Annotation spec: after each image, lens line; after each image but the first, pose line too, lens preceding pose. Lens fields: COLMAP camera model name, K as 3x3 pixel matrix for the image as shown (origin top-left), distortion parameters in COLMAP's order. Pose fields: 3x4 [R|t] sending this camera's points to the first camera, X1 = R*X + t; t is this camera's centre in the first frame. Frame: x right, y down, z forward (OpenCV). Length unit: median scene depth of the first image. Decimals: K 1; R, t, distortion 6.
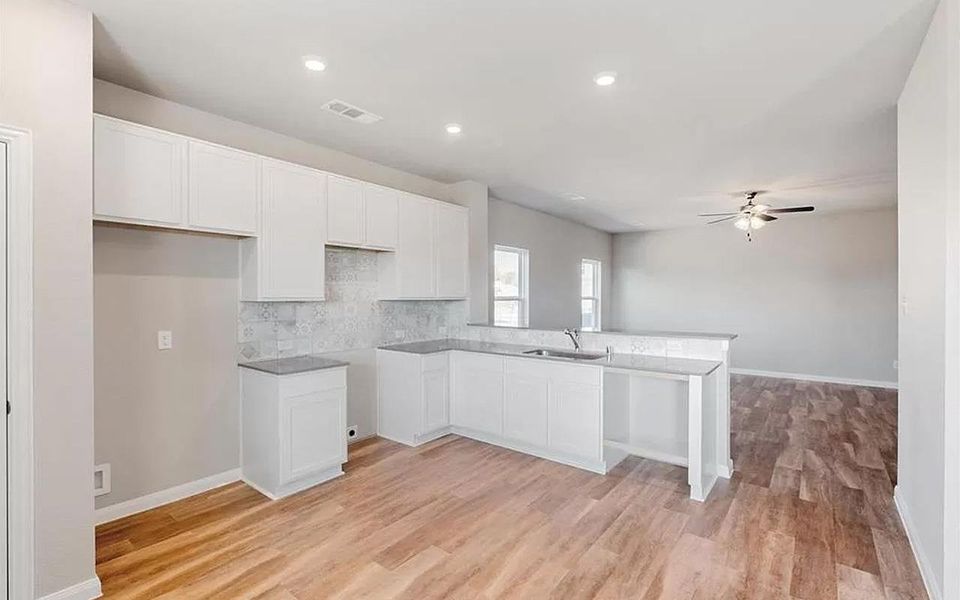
lens RADIAL K [[417.0, 0, 472.4], [0, 417.0, 302.3], [0, 0, 1]] dist [-0.012768, -0.000229]
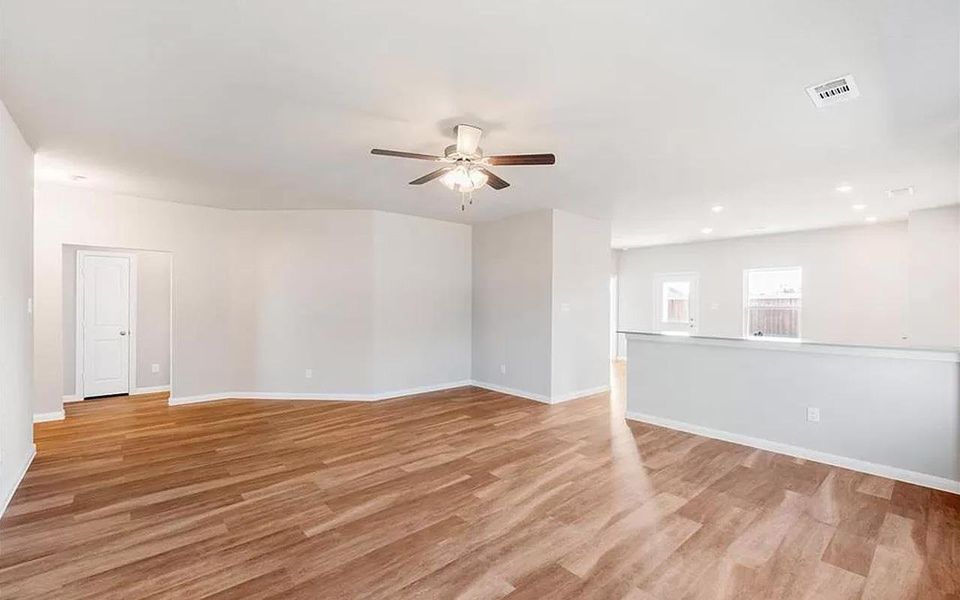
lens RADIAL K [[417.0, 0, 472.4], [0, 417.0, 302.3], [0, 0, 1]] dist [-0.012768, -0.000229]
pose [[-0.984335, -0.002078, 0.176299, 0.693646], [0.000920, 0.999856, 0.016922, -0.012398], [-0.176309, 0.016819, -0.984191, 1.919107]]
